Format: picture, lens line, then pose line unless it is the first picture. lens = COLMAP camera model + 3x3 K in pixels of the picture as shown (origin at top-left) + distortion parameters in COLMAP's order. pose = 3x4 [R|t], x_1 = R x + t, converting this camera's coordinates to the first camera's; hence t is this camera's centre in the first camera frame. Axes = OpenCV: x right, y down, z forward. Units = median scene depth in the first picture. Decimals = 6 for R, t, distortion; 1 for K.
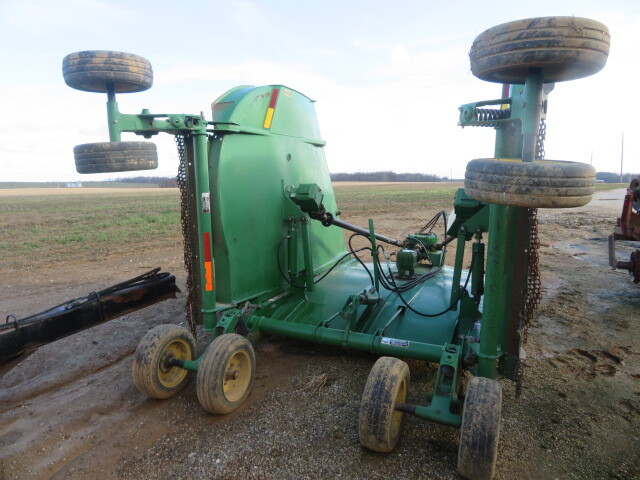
lens RADIAL K [[455.1, 0, 310.5], [0, 455.1, 236.1], [0, 0, 1]] dist [-0.022685, 0.007312]
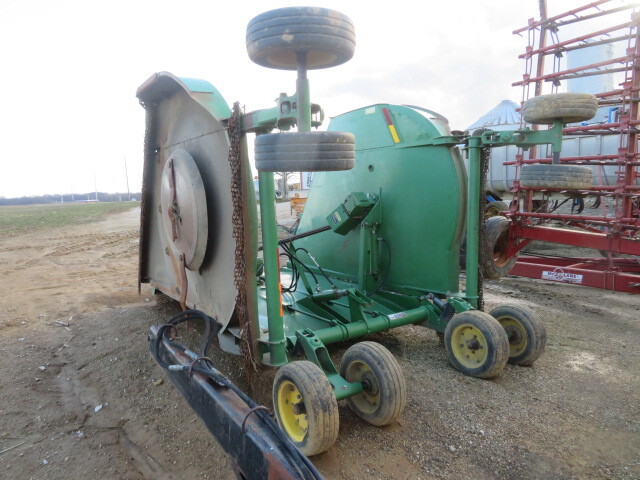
lens RADIAL K [[455.1, 0, 316.3], [0, 455.1, 236.8], [0, 0, 1]] dist [-0.022685, 0.007312]
pose [[0.512487, -0.102884, 0.852509, -0.738597], [0.141532, 0.989339, 0.034315, -0.038556], [-0.846951, 0.103071, 0.521585, 0.411219]]
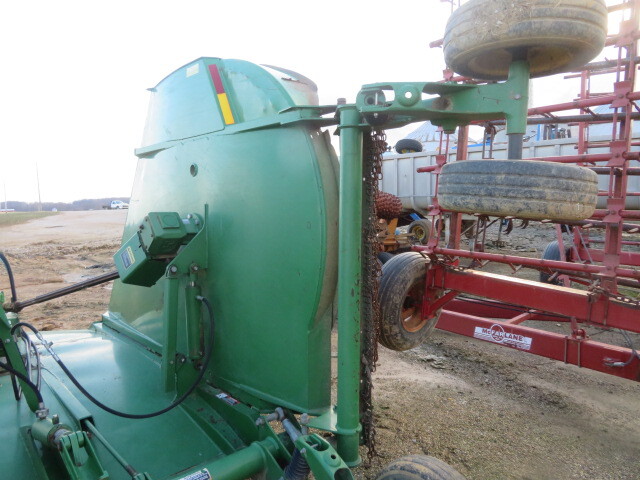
lens RADIAL K [[455.1, 0, 318.2], [0, 455.1, 235.3], [0, 0, 1]] dist [-0.022685, 0.007312]
pose [[0.384002, -0.070769, 0.920616, -0.192853], [0.130550, 0.991203, 0.021741, -0.048910], [-0.914056, 0.111837, 0.389863, 0.467692]]
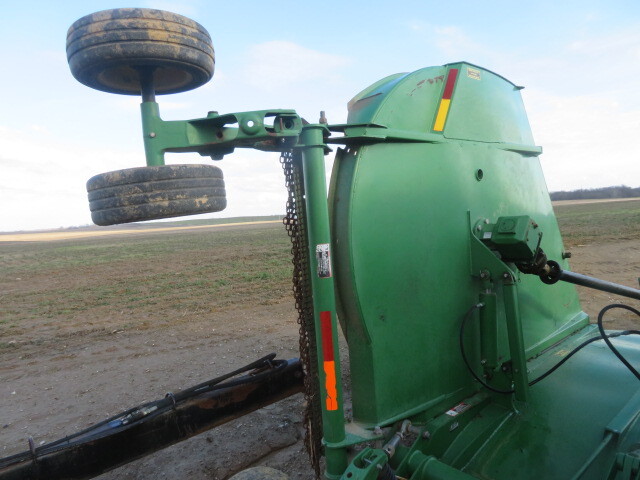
lens RADIAL K [[455.1, 0, 316.6], [0, 455.1, 236.5], [0, 0, 1]] dist [-0.022685, 0.007312]
pose [[0.910845, -0.025466, -0.411962, 0.004049], [0.001976, 0.998352, -0.057346, -0.057943], [0.412744, 0.051419, 0.909395, 0.374300]]
